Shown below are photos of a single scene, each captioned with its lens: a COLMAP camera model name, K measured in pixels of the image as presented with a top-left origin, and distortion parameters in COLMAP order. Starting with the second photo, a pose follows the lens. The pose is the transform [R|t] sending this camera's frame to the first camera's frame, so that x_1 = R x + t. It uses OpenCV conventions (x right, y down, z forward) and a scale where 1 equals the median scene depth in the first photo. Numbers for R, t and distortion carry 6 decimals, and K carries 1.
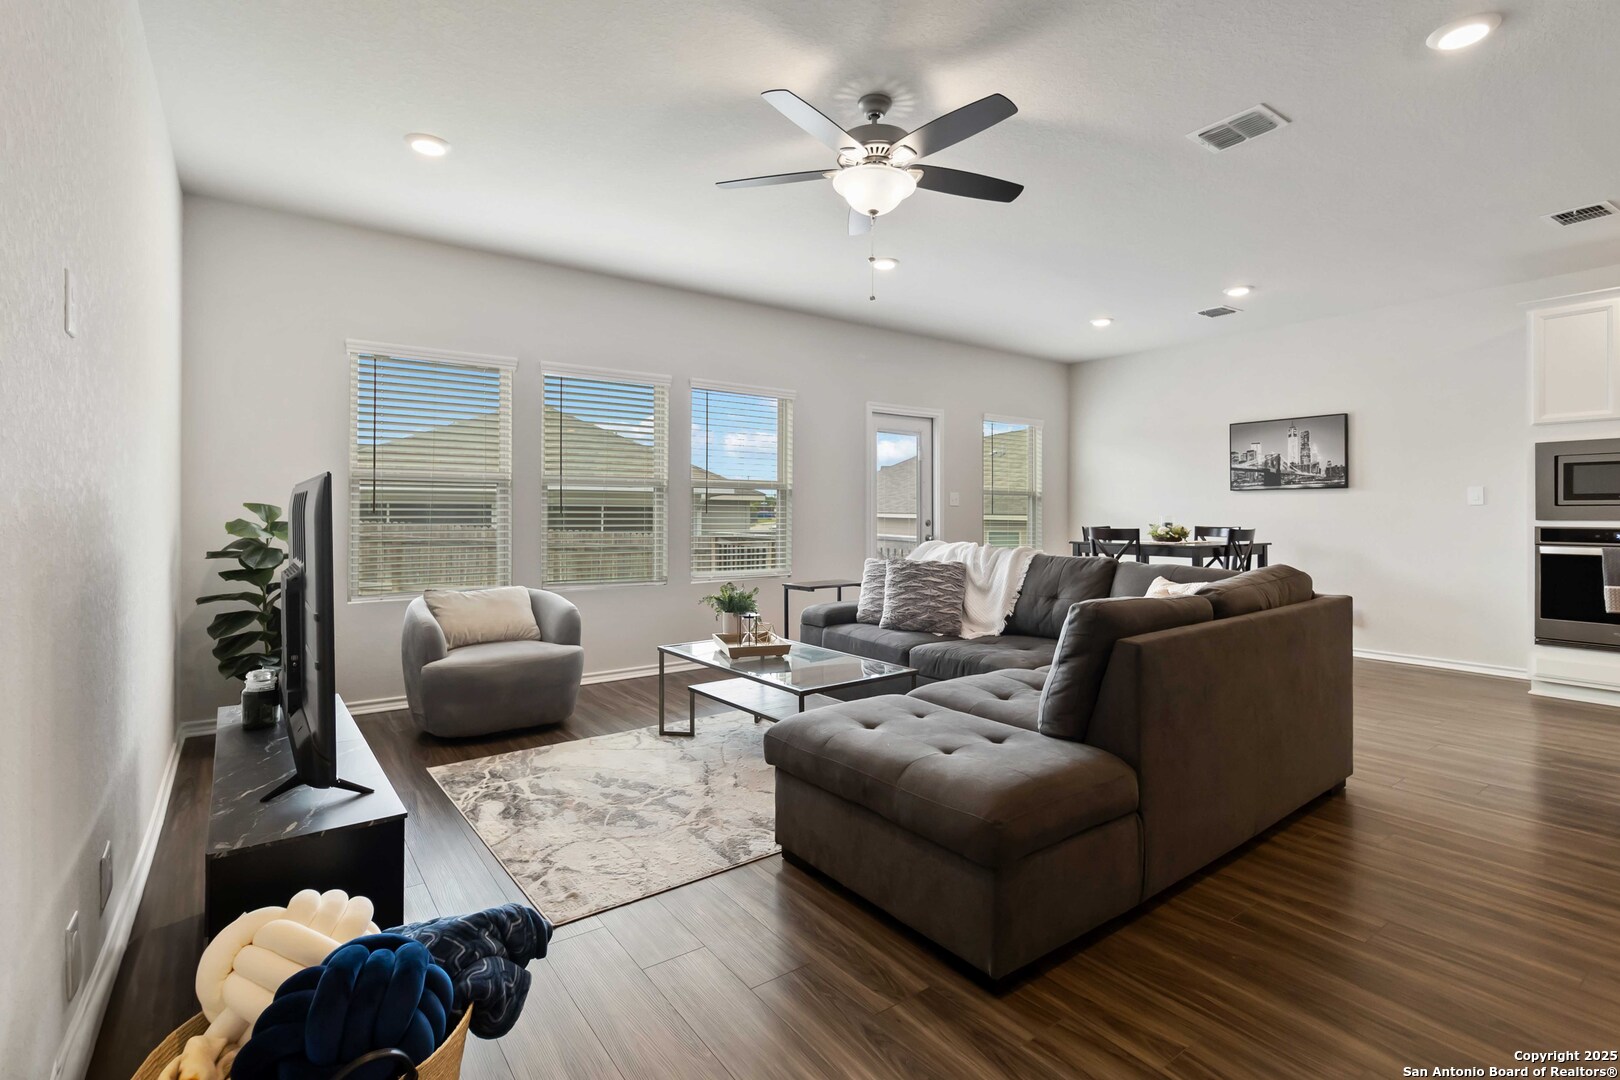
lens RADIAL K [[755.2, 0, 807.0], [0, 755.2, 513.4], [0, 0, 1]] dist [-0.000547, -0.000193]
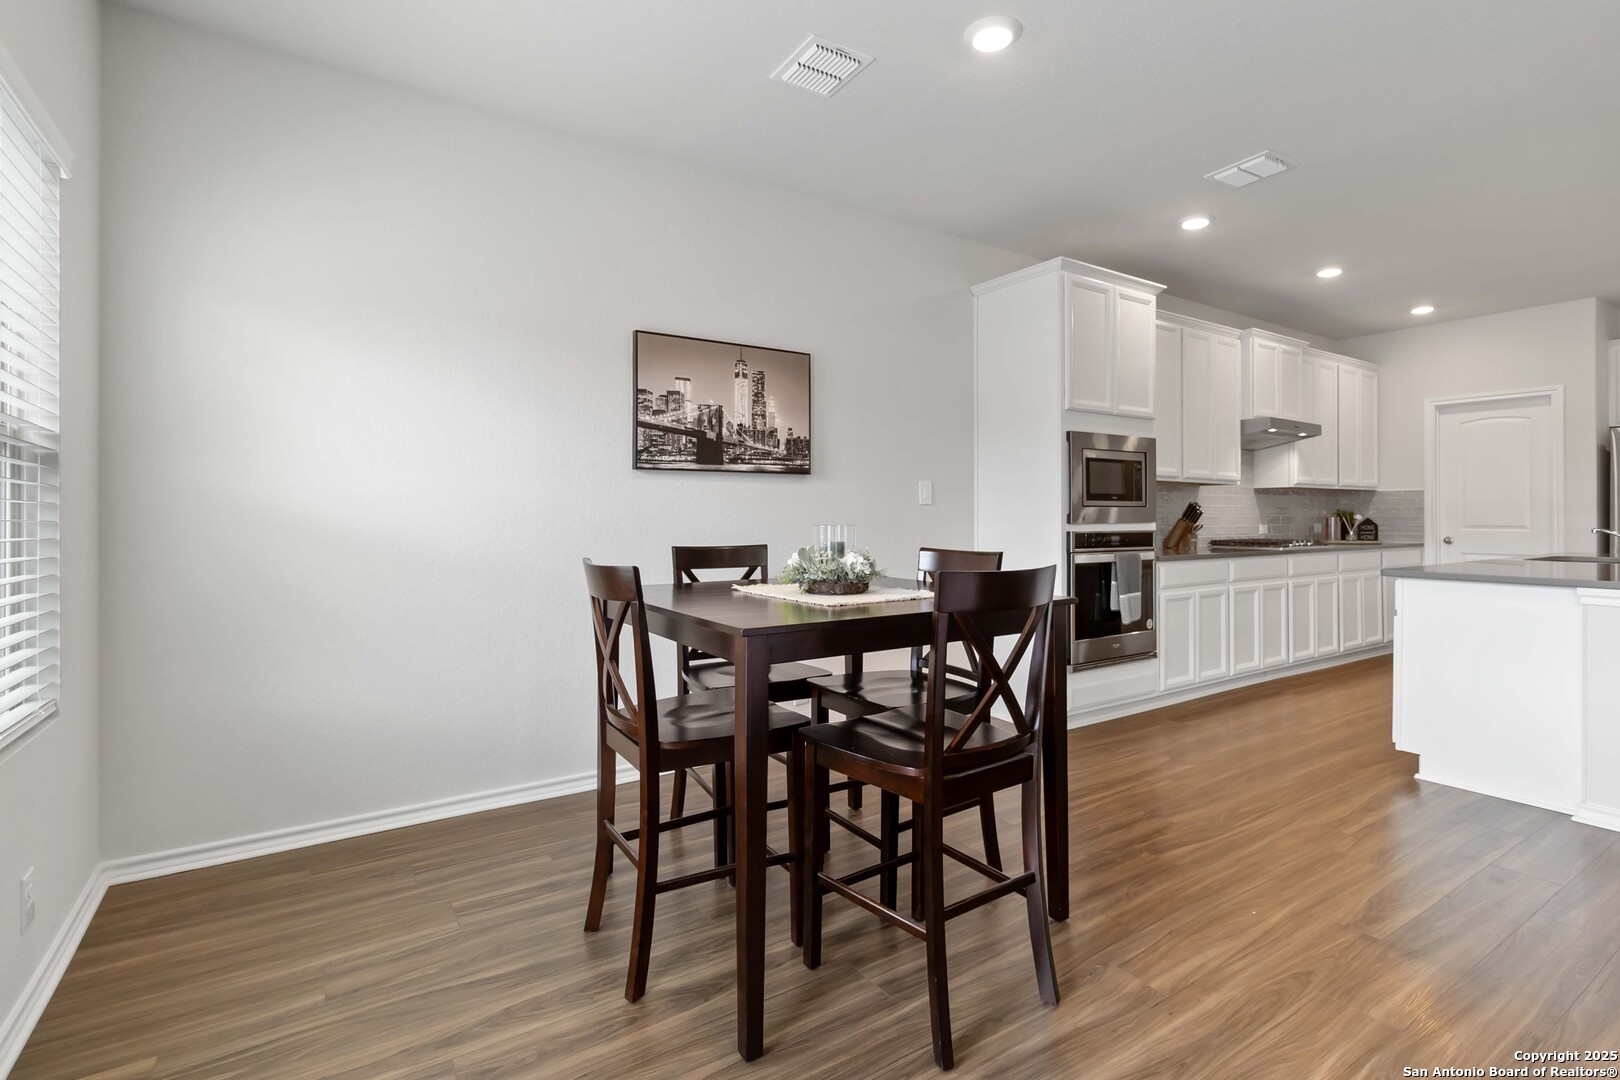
lens RADIAL K [[769.6, 0, 820.1], [0, 769.6, 505.2], [0, 0, 1]] dist [0.000863, 0.000432]
pose [[0.036805, 0.007312, 0.999296, 0.086298], [-0.001443, 0.999973, -0.007264, -0.004244], [-0.999321, -0.001175, 0.036815, 0.957741]]
